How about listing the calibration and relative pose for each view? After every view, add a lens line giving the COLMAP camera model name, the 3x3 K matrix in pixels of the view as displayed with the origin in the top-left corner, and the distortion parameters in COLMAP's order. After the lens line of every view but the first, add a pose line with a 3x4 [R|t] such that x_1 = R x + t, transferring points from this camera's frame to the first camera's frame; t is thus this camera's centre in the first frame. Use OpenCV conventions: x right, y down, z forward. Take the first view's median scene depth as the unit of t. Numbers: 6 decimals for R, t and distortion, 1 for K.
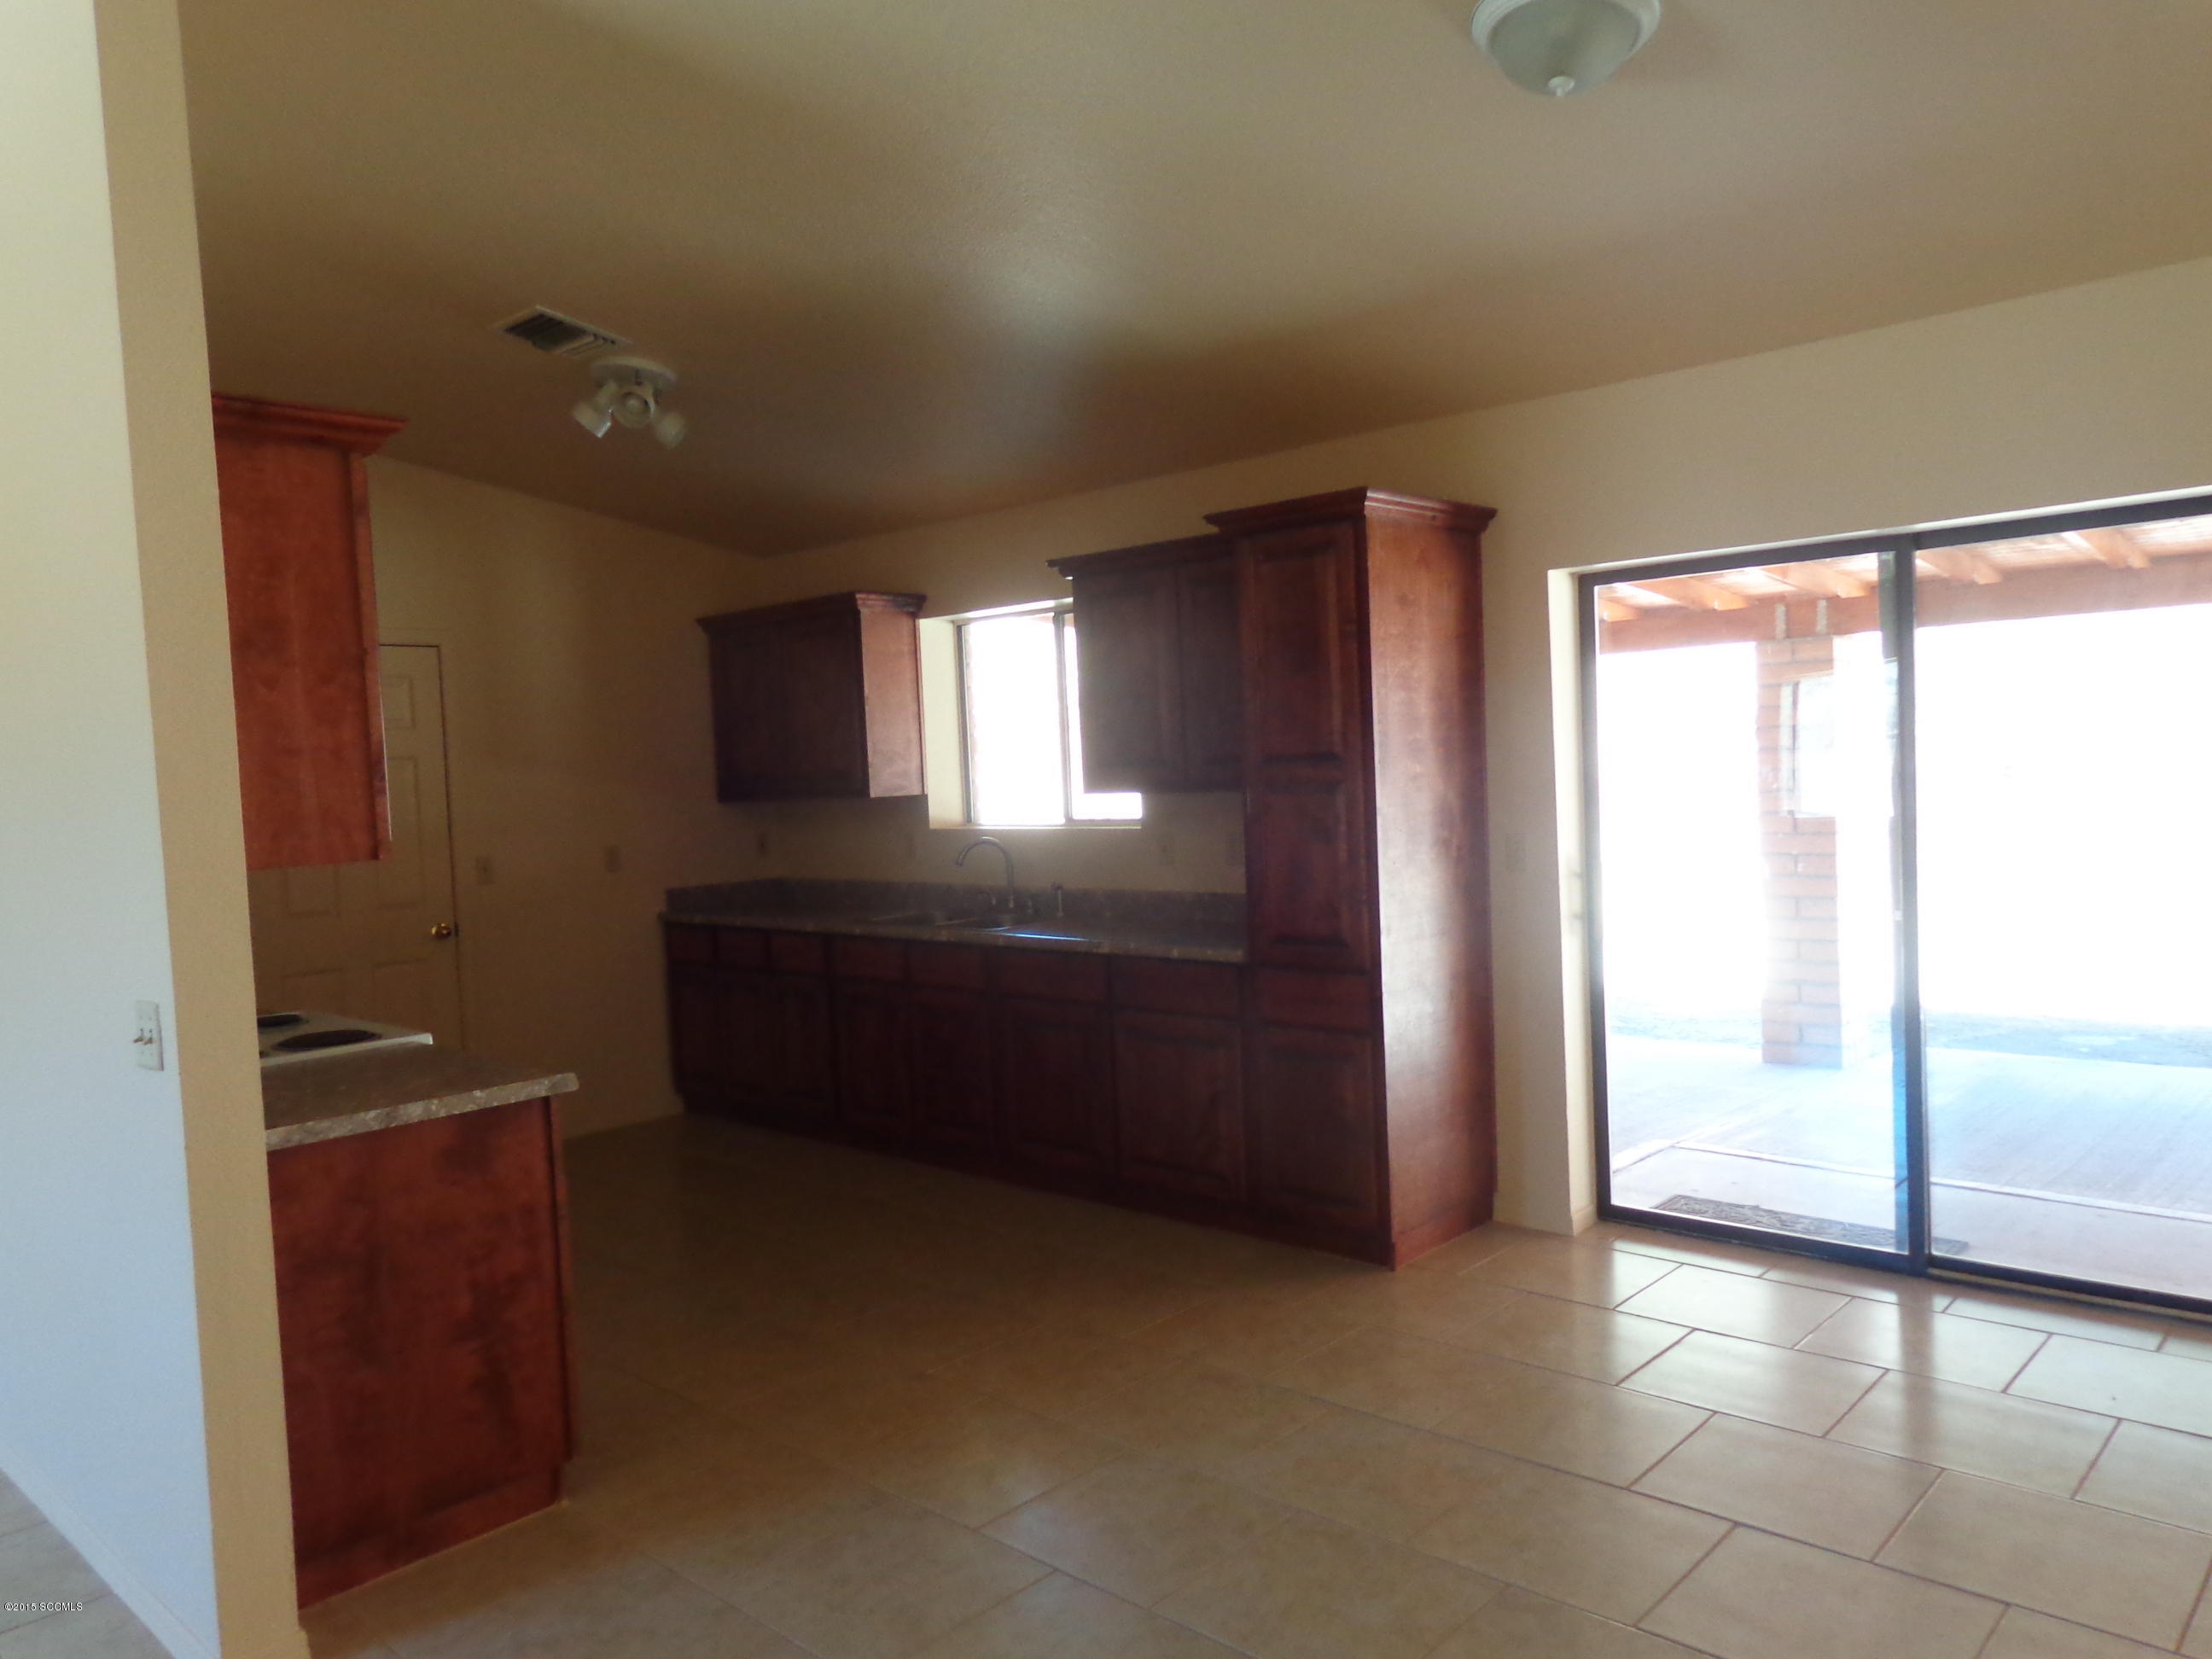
lens RADIAL K [[1556.0, 0, 1107.4], [0, 1556.0, 832.7], [0, 0, 1]] dist [0.009909, 0.005879]
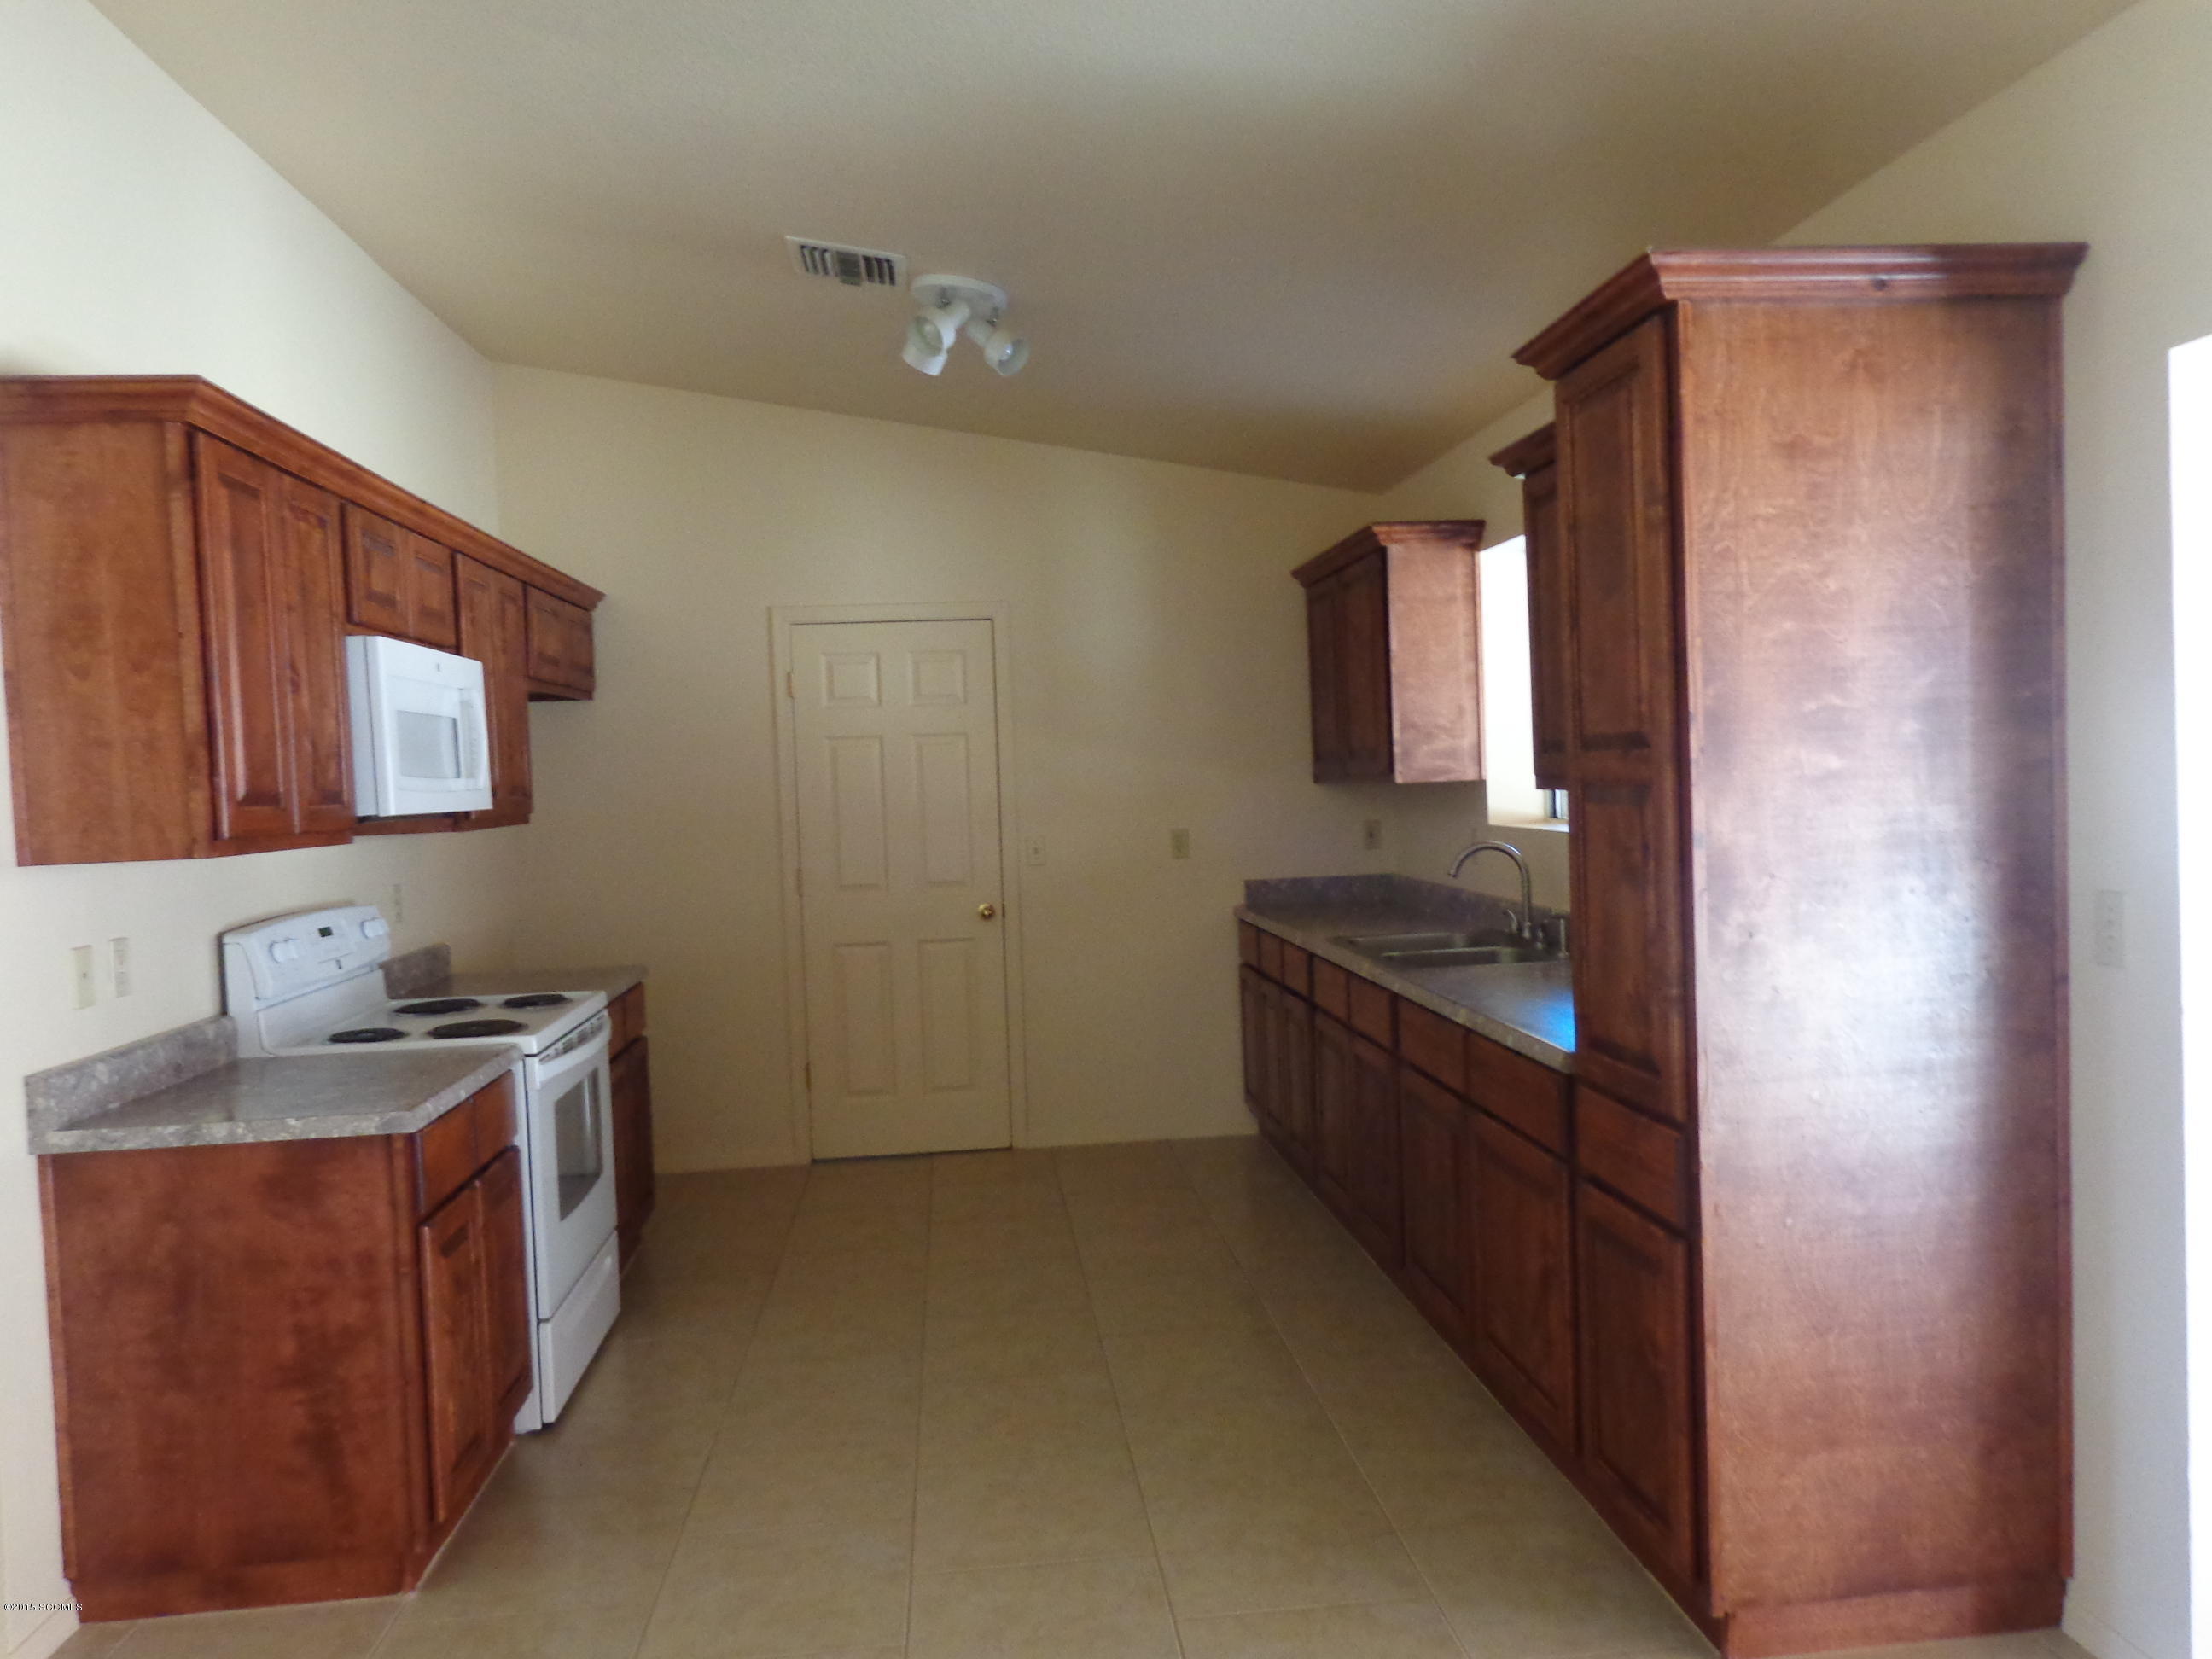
lens RADIAL K [[1556.0, 0, 1105.9], [0, 1556.0, 830.0], [0, 0, 1]] dist [0.009909, 0.005879]
pose [[0.753837, 0.039565, -0.655869, 0.366943], [-0.025116, 0.999191, 0.031407, -0.028331], [0.656581, -0.007203, 0.754221, 0.430760]]
